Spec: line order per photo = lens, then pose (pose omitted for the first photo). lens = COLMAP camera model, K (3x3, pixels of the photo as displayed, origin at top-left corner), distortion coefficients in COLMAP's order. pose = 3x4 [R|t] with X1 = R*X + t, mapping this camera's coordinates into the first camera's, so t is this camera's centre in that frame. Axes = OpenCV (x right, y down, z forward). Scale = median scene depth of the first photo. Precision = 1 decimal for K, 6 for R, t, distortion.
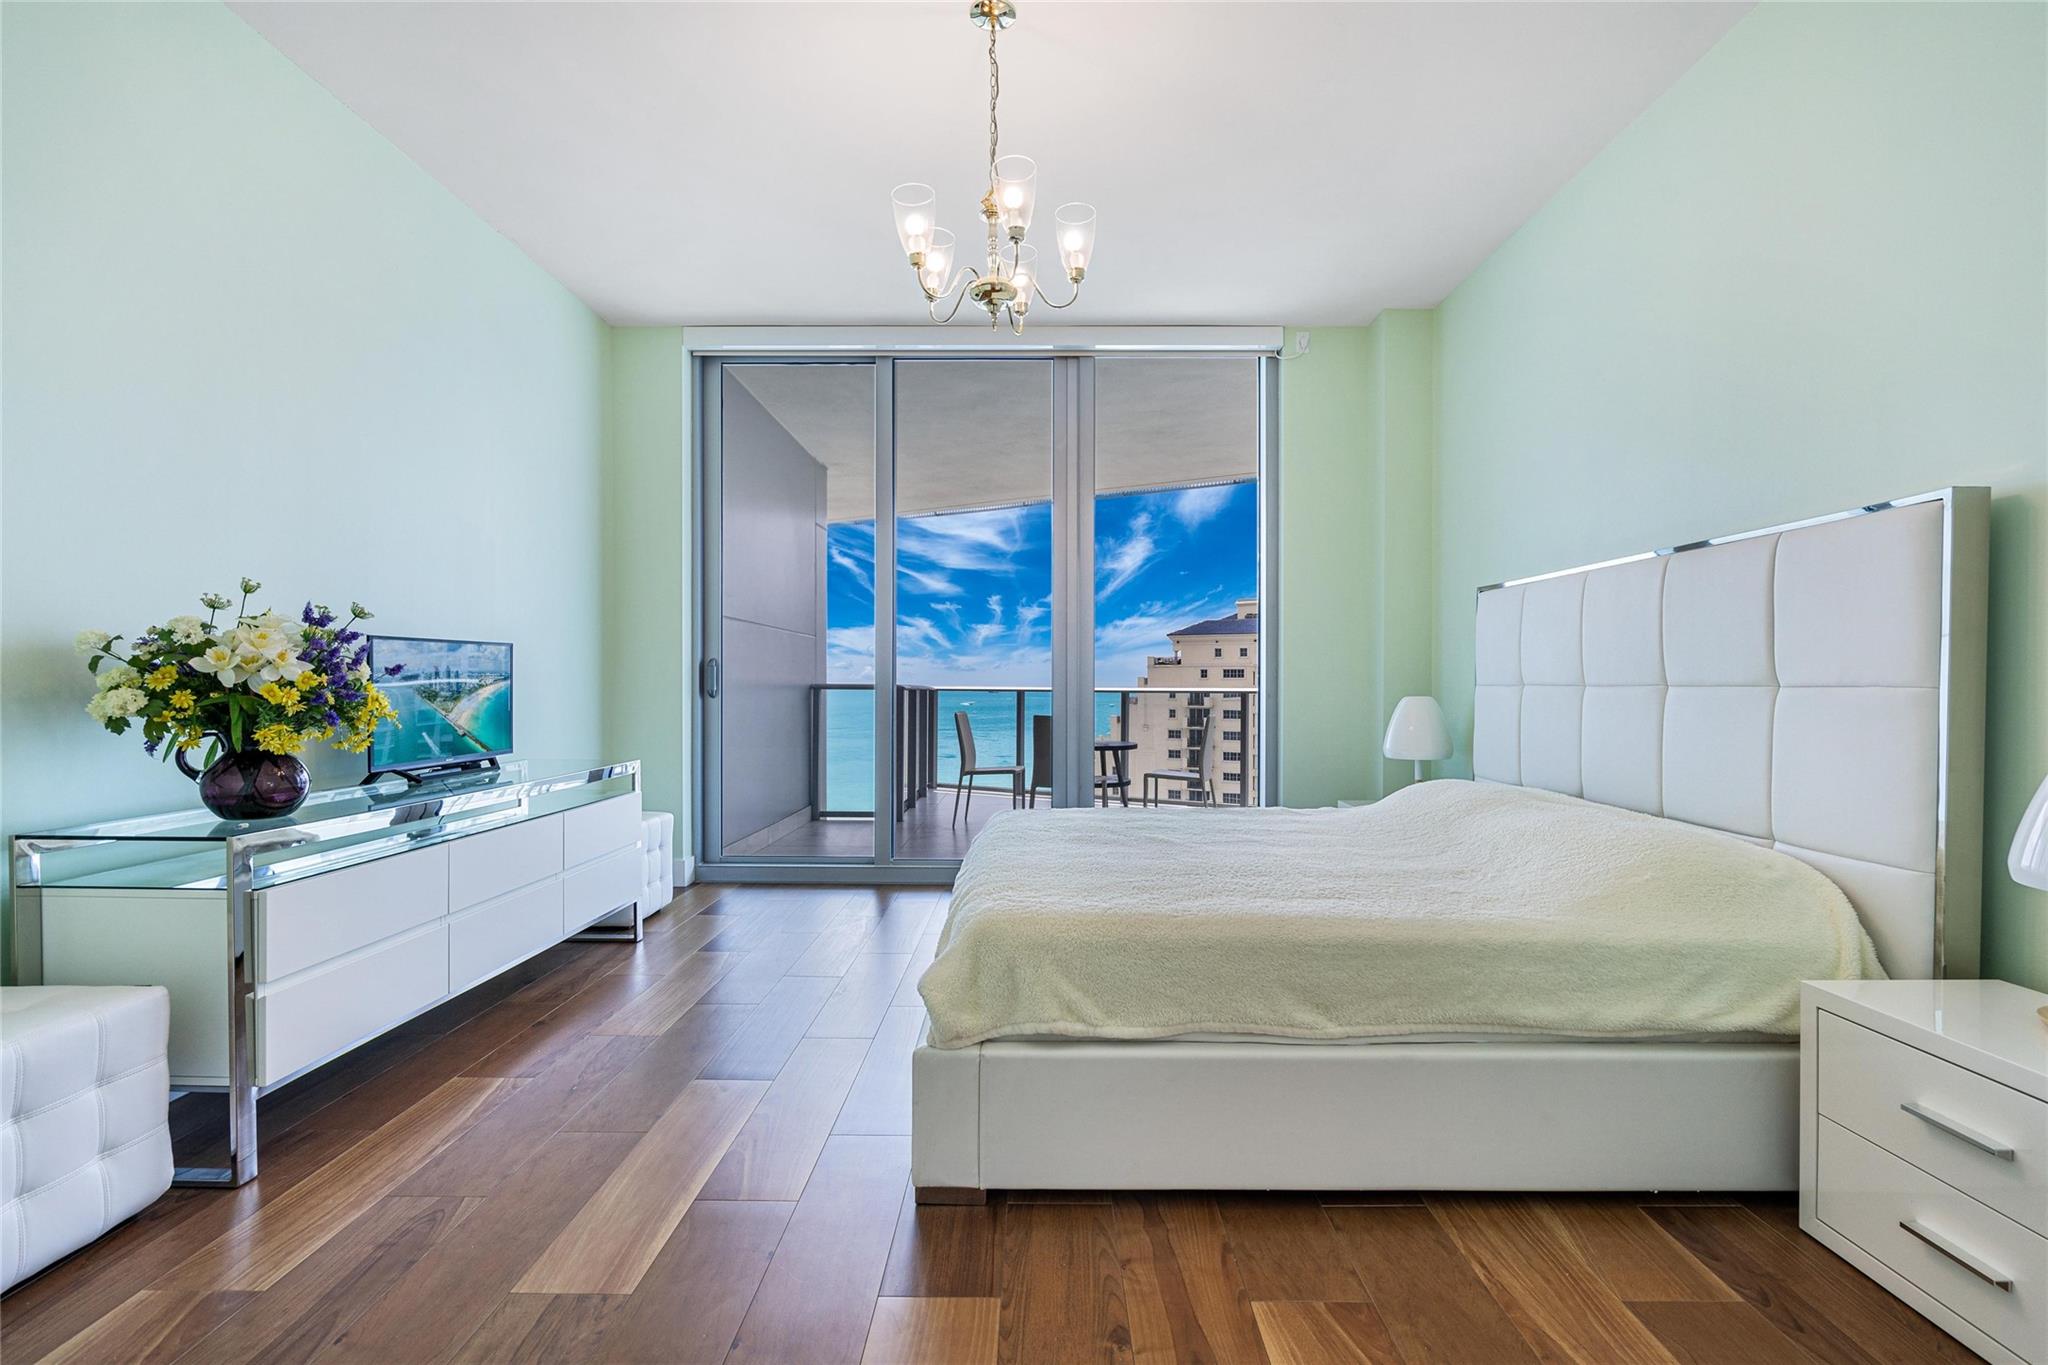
lens RADIAL K [[943.7, 0, 1024.0], [0, 943.7, 682.5], [0, 0, 1]] dist [-0.002085, -0.000222]
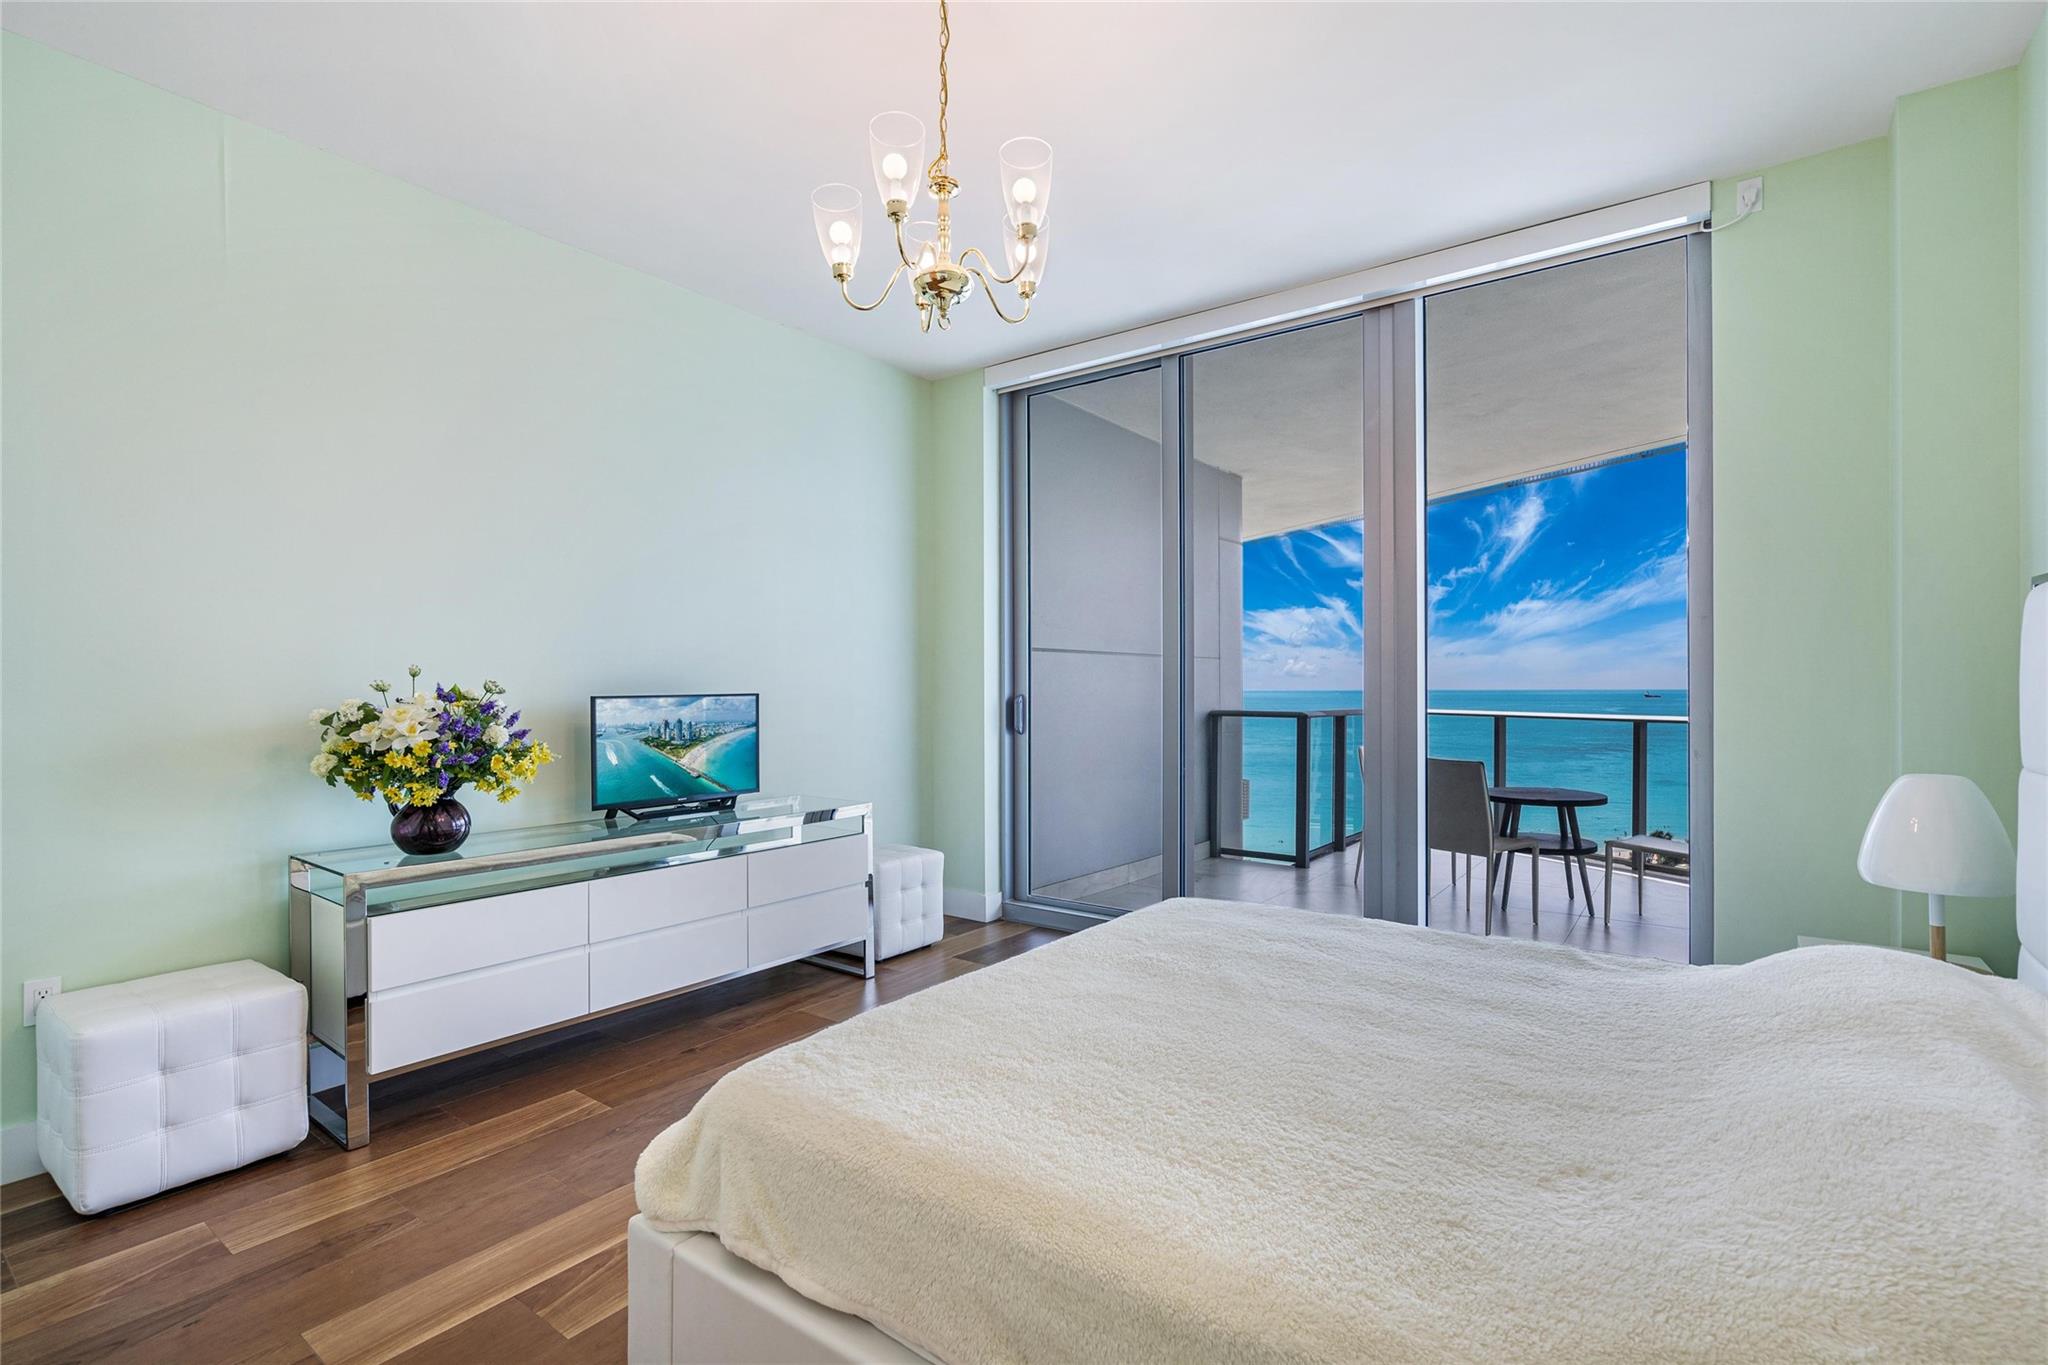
lens RADIAL K [[943.7, 0, 1024.0], [0, 943.7, 682.5], [0, 0, 1]] dist [-0.002085, -0.000222]
pose [[0.811436, -0.008133, -0.584385, 0.246302], [0.005669, 0.999966, -0.006045, -0.031375], [0.584414, 0.001592, 0.811454, 0.188365]]
